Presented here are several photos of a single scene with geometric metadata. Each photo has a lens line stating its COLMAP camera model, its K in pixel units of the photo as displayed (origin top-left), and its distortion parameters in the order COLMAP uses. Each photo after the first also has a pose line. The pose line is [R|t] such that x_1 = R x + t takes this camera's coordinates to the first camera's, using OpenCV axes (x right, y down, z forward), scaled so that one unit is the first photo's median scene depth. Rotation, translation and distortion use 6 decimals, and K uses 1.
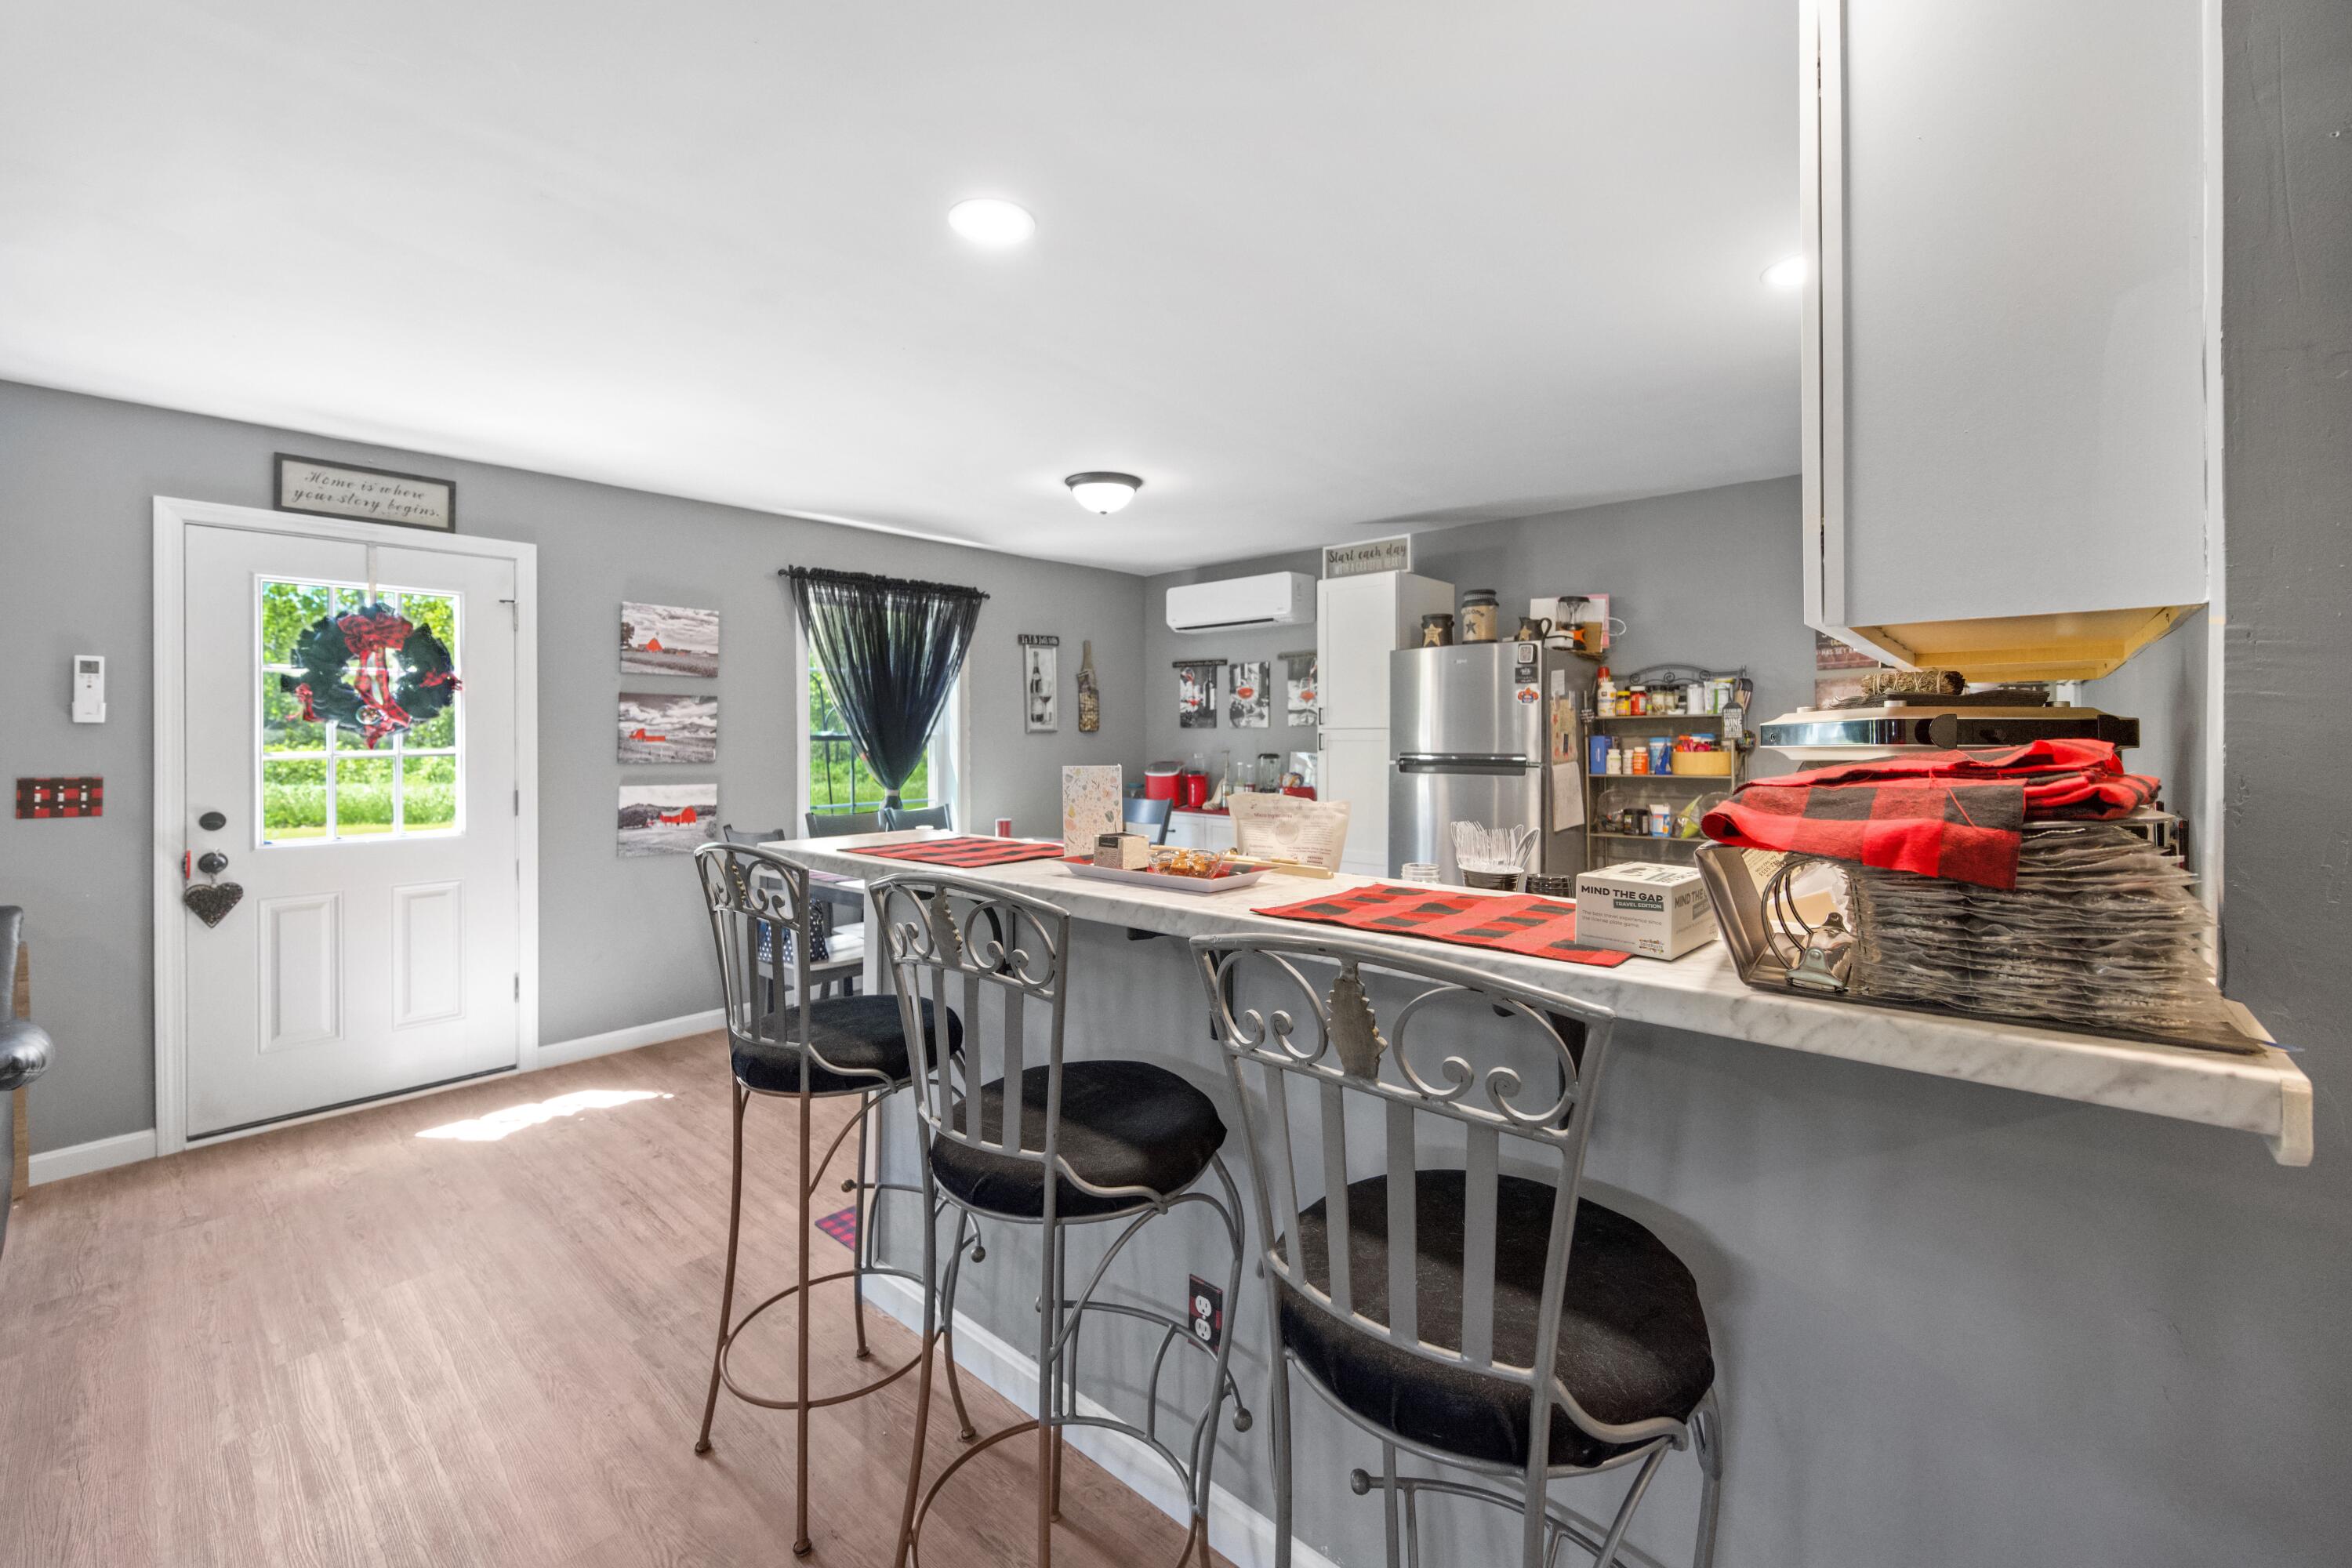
lens RADIAL K [[954.4, 0, 1178.3], [0, 954.4, 733.7], [0, 0, 1]] dist [0.000575, -0.000070]
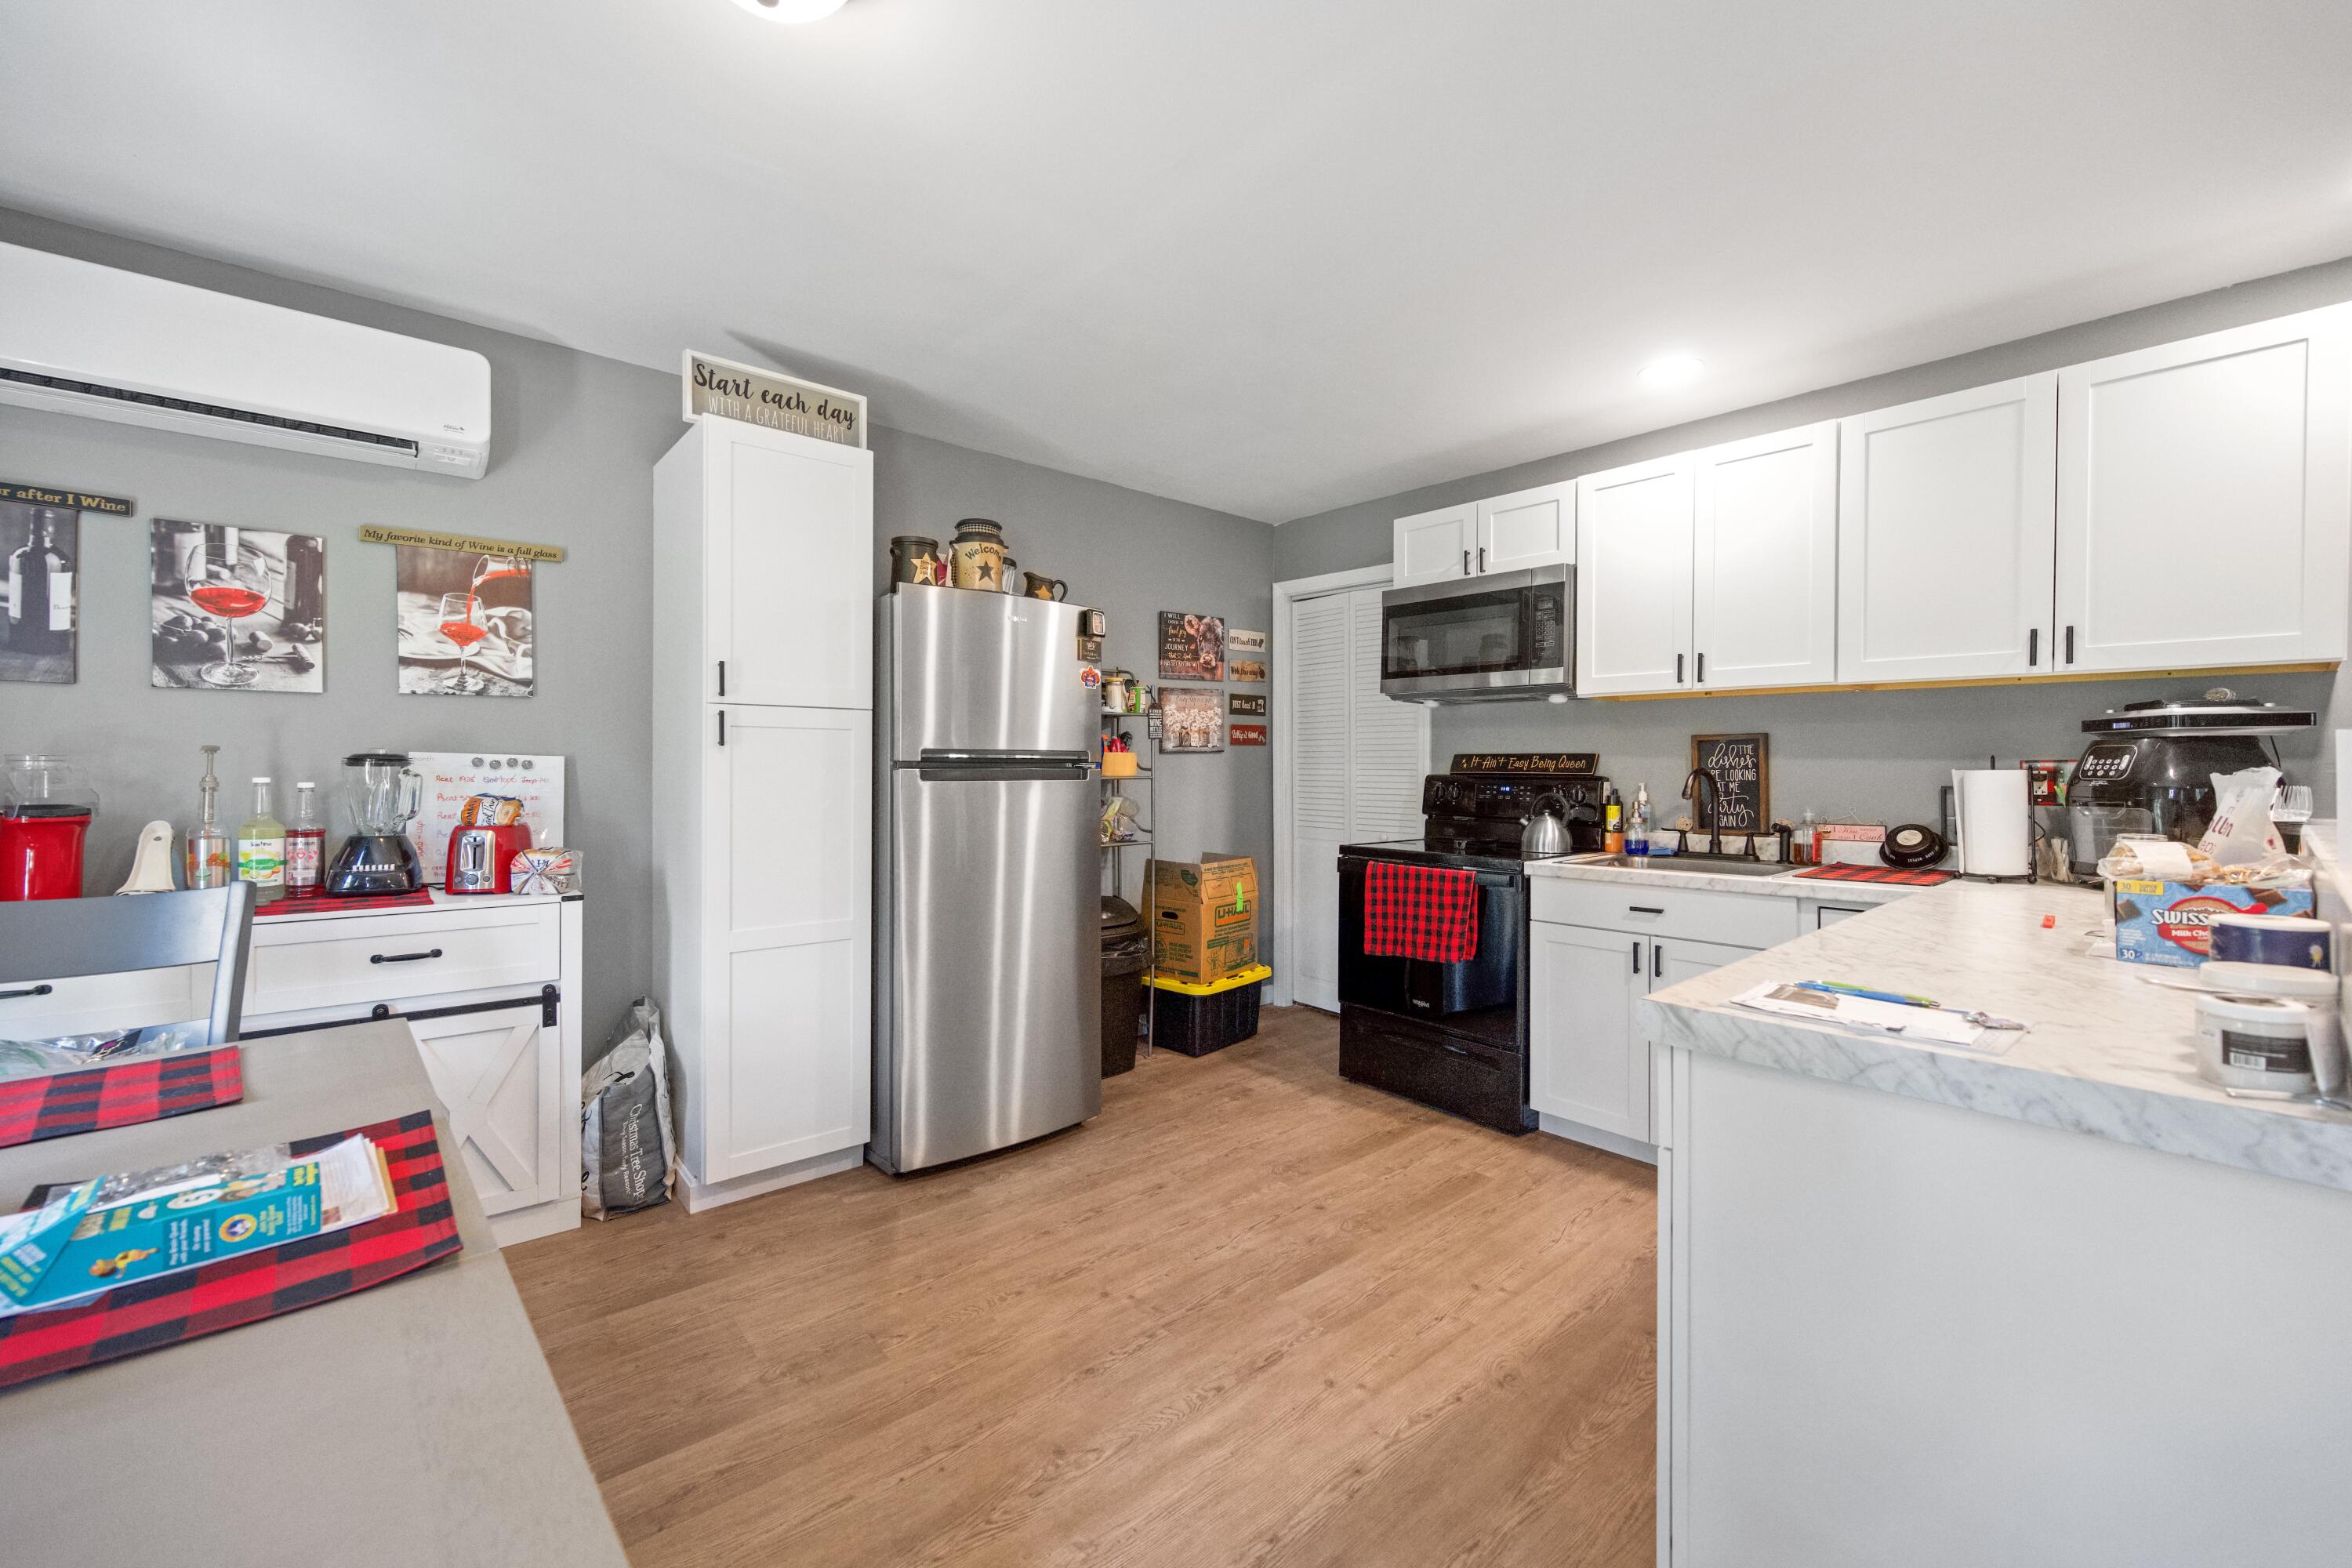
lens RADIAL K [[937.6, 0, 1175.4], [0, 937.6, 771.5], [0, 0, 1]] dist [-0.002208, -0.000262]
pose [[0.128432, -0.006133, 0.991699, -0.367368], [-0.008920, 0.999933, 0.007339, 0.029640], [-0.991678, -0.009789, 0.128368, 0.786201]]
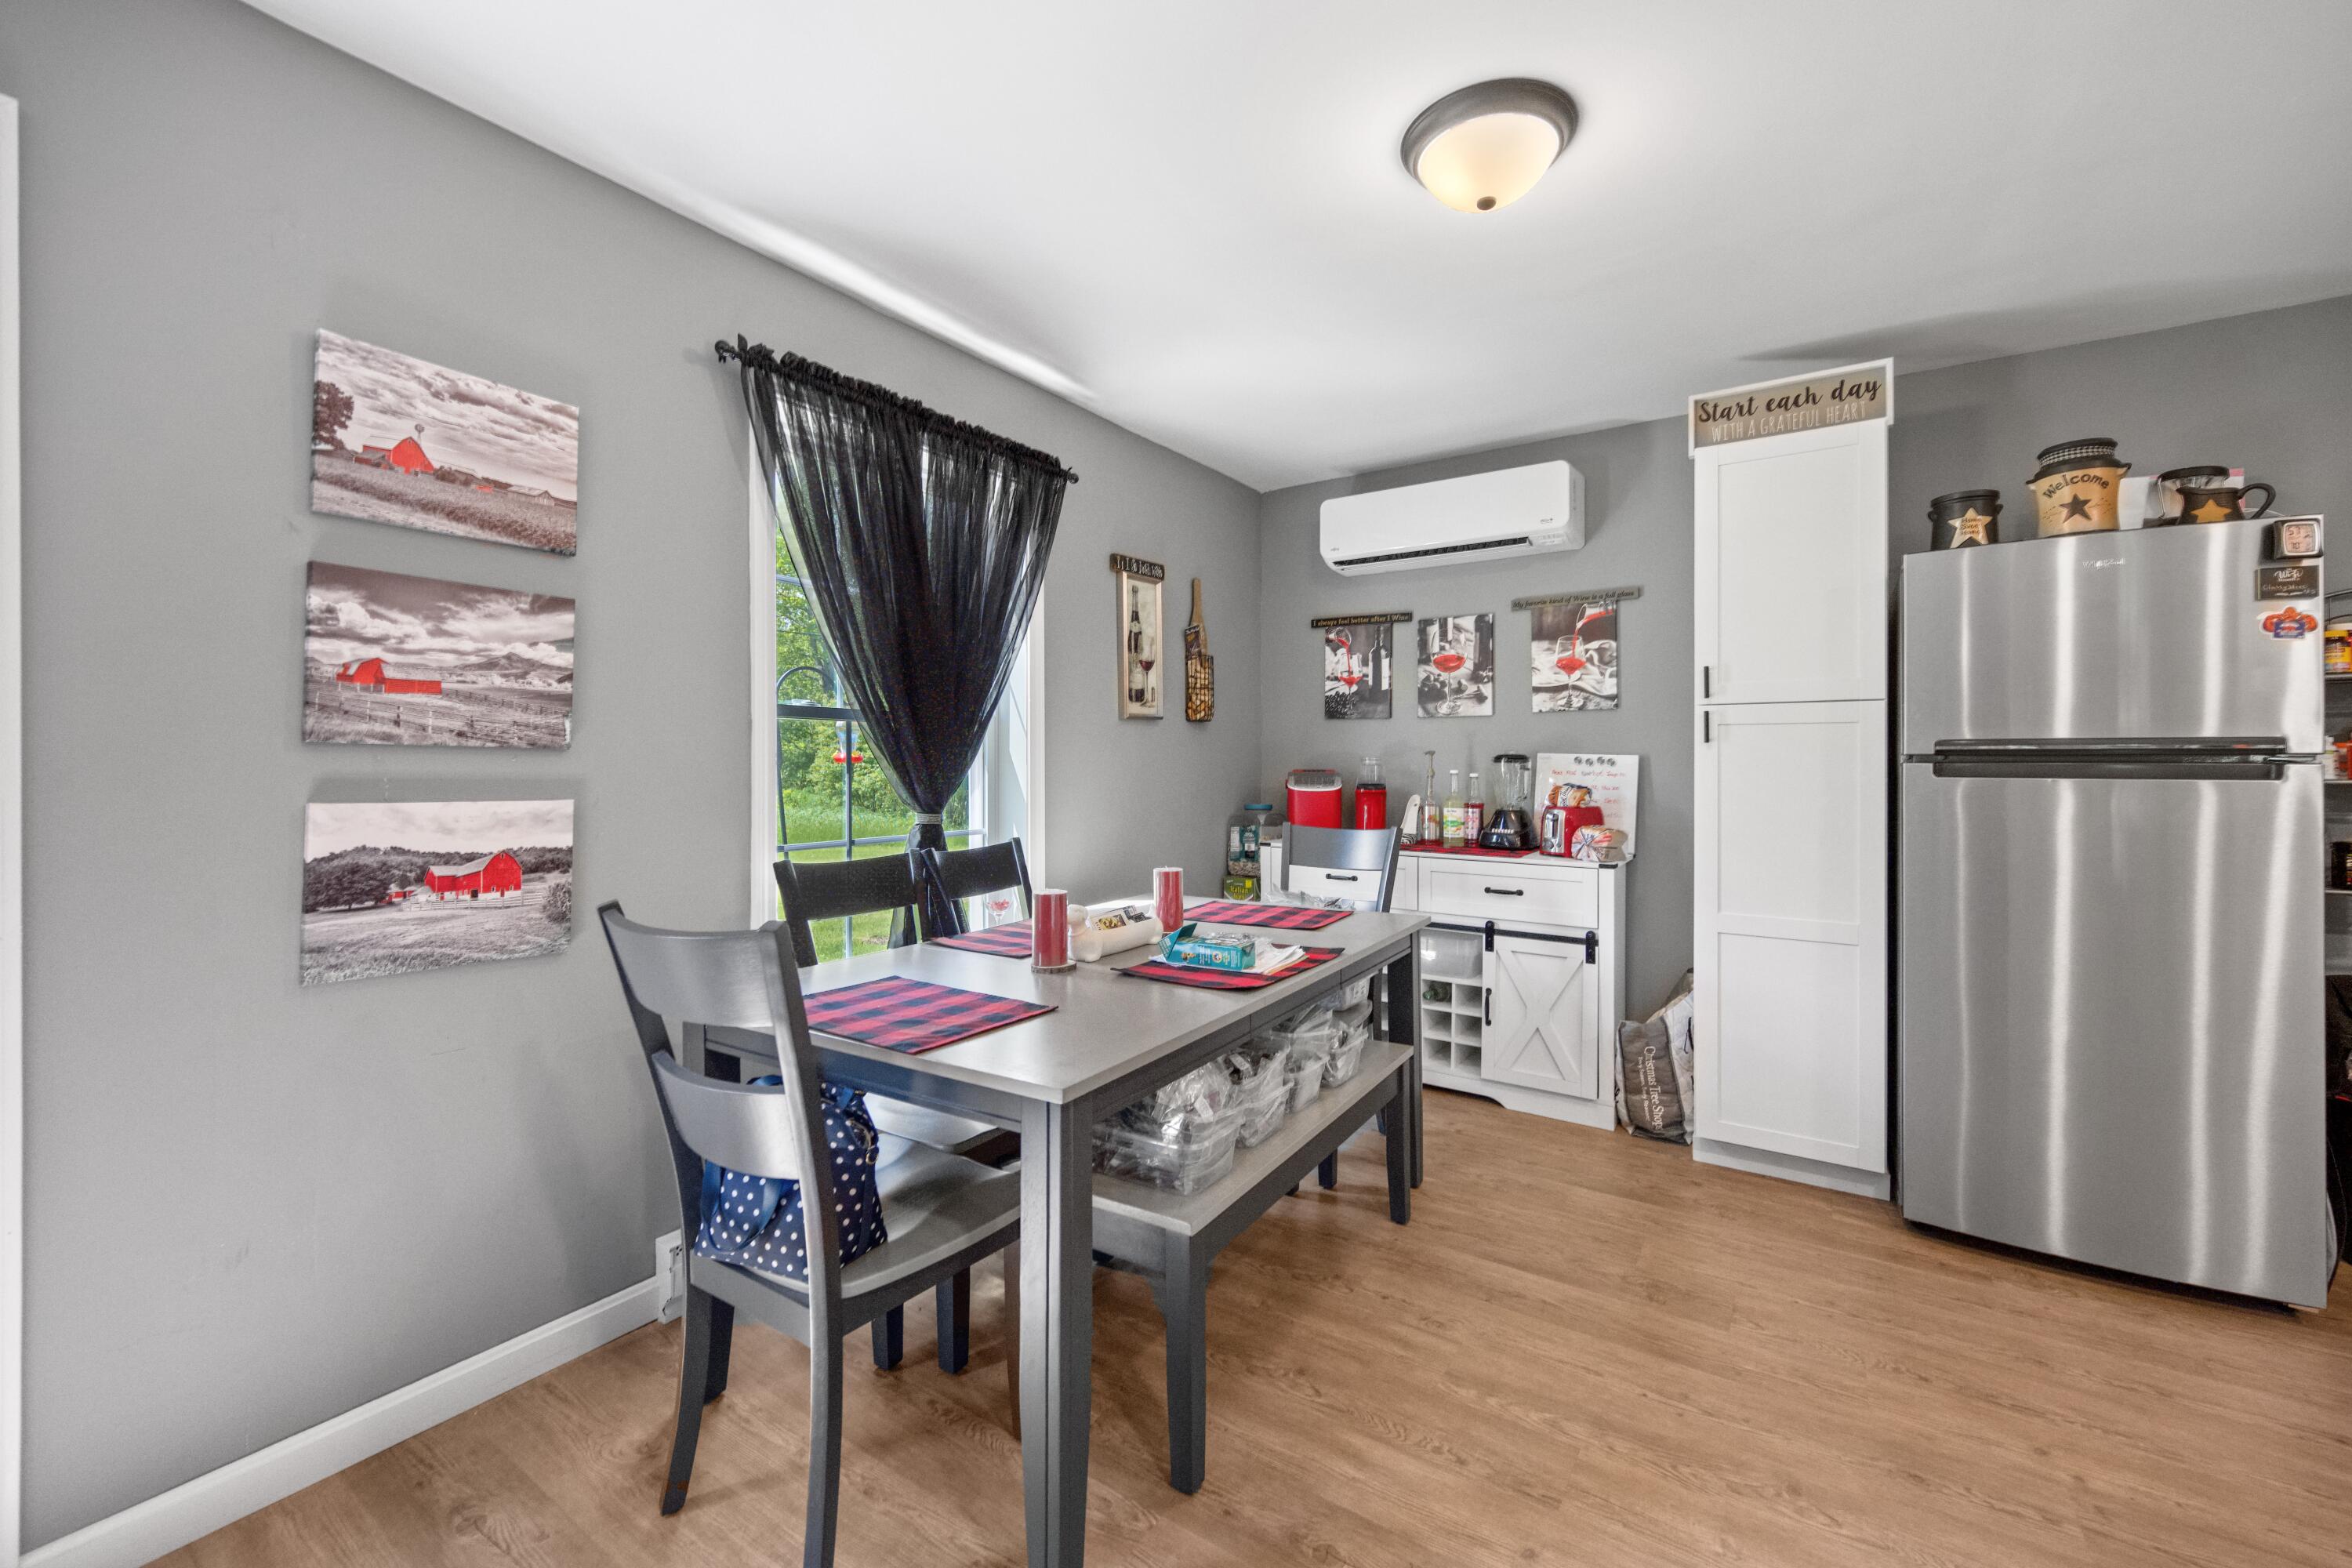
lens RADIAL K [[940.9, 0, 1180.8], [0, 940.9, 763.9], [0, 0, 1]] dist [-0.000812, -0.000251]
pose [[0.990812, 0.004132, 0.135184, -0.273226], [-0.004457, 0.999988, 0.002101, 0.035190], [-0.135173, -0.002684, 0.990818, 0.549755]]
